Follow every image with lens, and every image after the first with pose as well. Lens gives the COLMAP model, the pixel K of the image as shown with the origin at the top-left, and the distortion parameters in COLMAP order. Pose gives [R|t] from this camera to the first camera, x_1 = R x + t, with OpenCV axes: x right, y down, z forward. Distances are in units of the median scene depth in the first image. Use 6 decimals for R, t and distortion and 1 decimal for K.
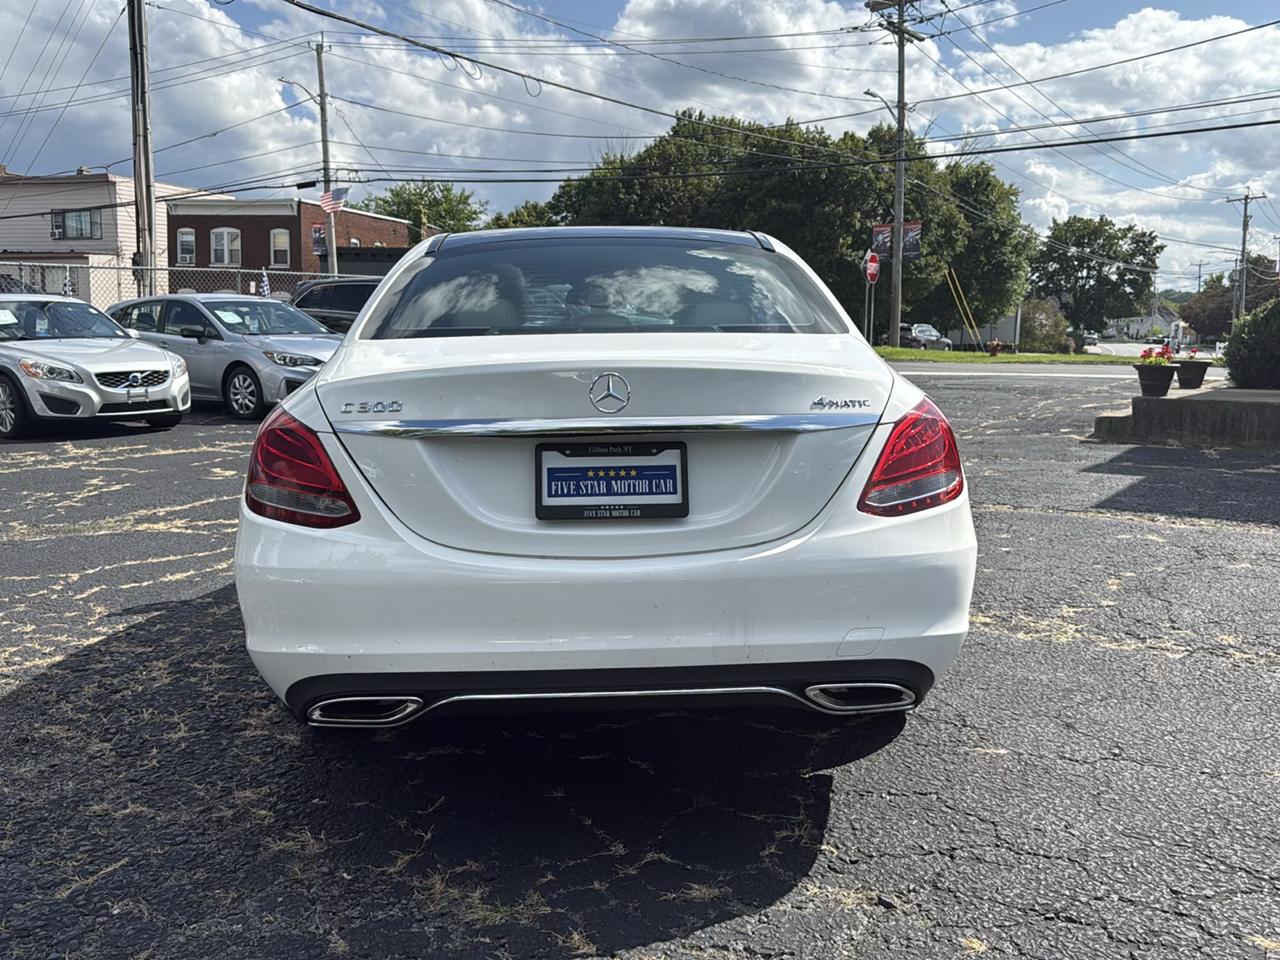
lens RADIAL K [[1128.8, 0, 643.8], [0, 1128.8, 480.1], [0, 0, 1]] dist [0.120556, -0.209964]
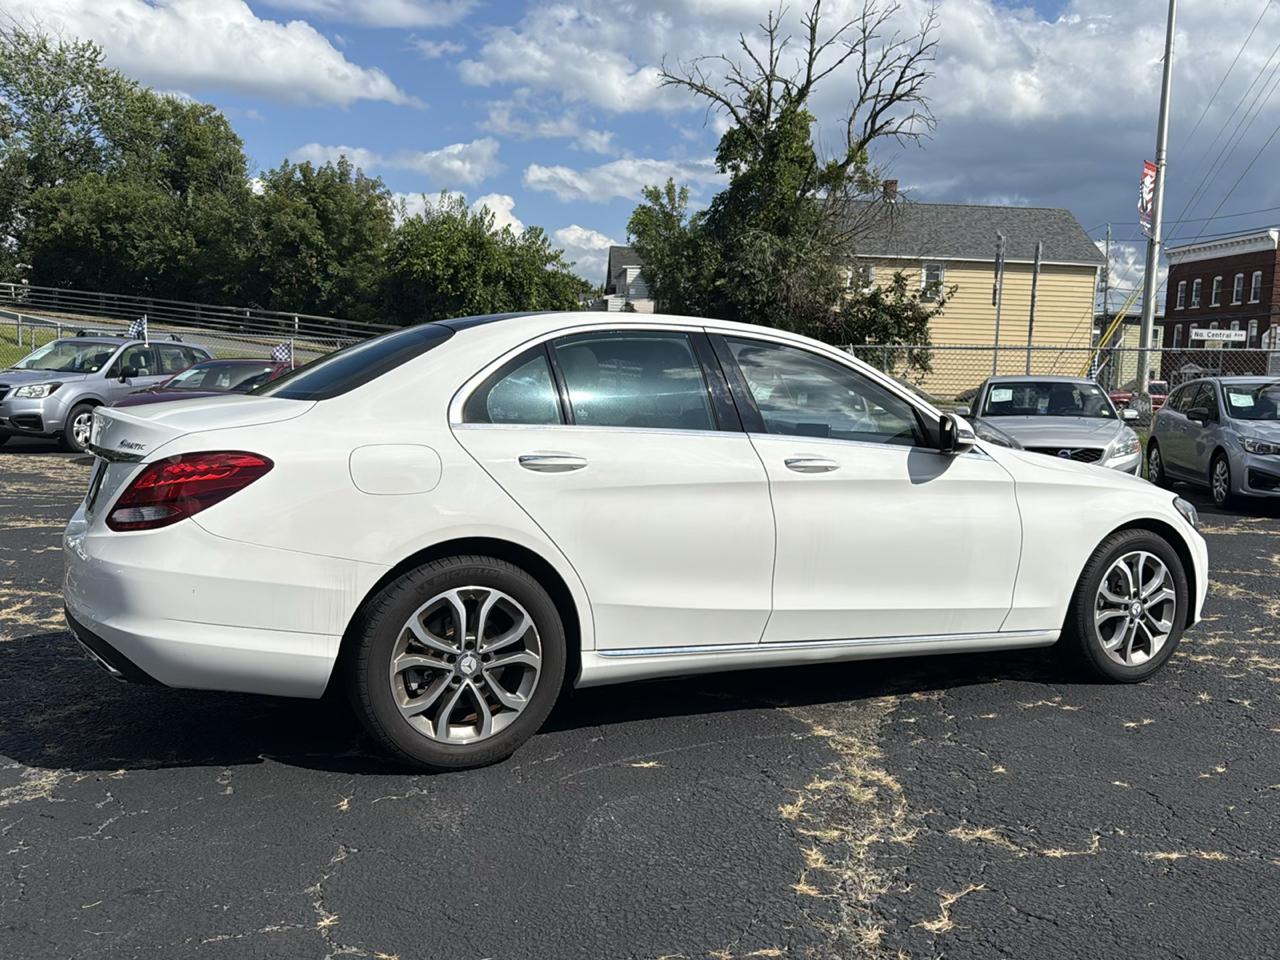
lens RADIAL K [[1126.1, 0, 643.0], [0, 1126.1, 489.5], [0, 0, 1]] dist [0.152669, -0.303909]
pose [[0.414454, 0.091268, -0.905482, 1.380723], [-0.149124, 0.988321, 0.031361, -0.123101], [0.897770, 0.122031, 0.423223, 0.797816]]
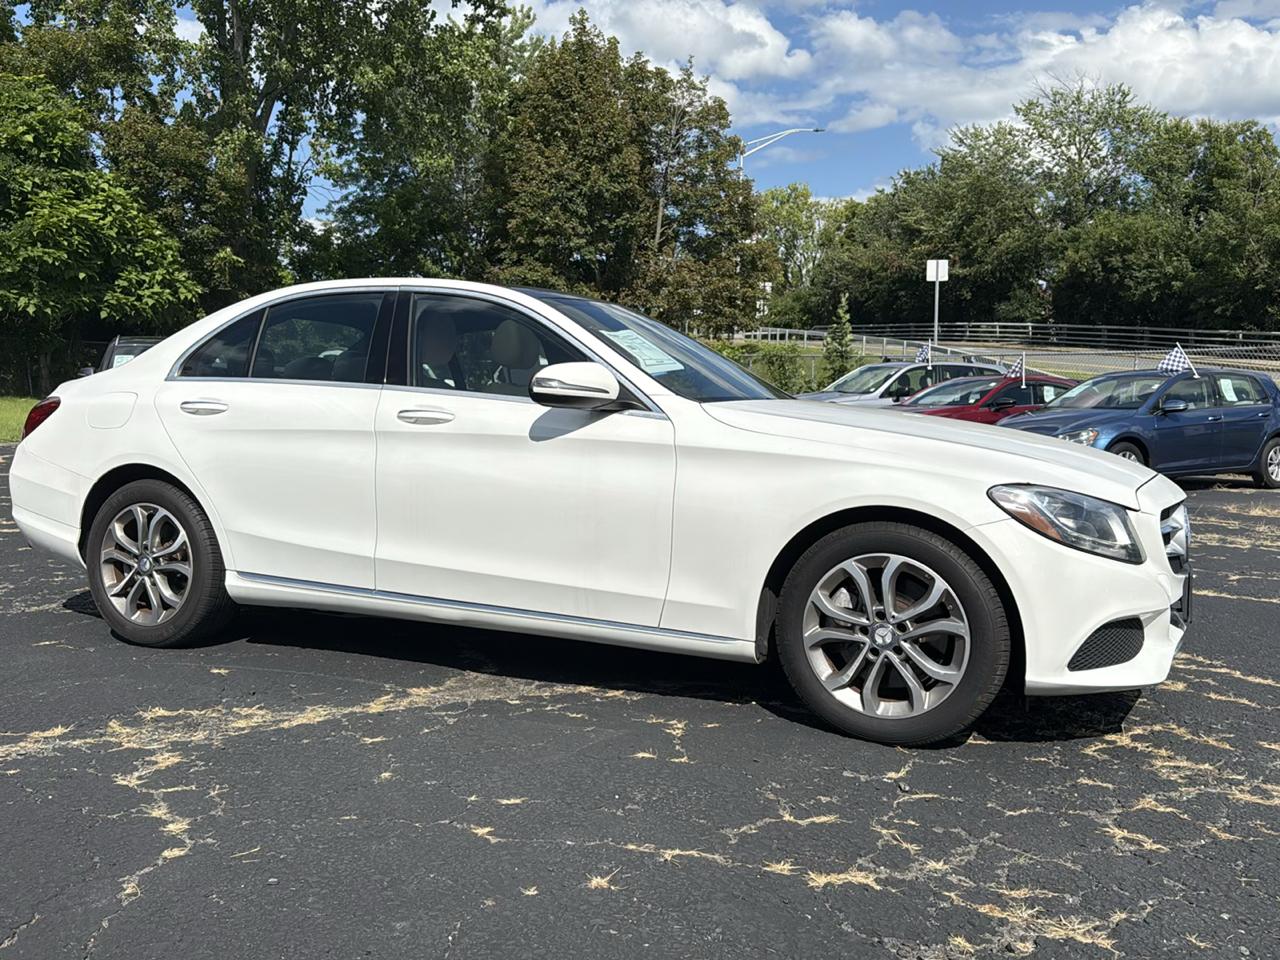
lens RADIAL K [[1126.1, 0, 643.0], [0, 1126.1, 489.5], [0, 0, 1]] dist [0.152669, -0.303909]
pose [[-0.448549, 0.062686, -0.891557, 1.312577], [-0.132274, 0.981896, 0.135585, -0.269290], [0.883916, 0.178746, -0.432137, 2.357642]]
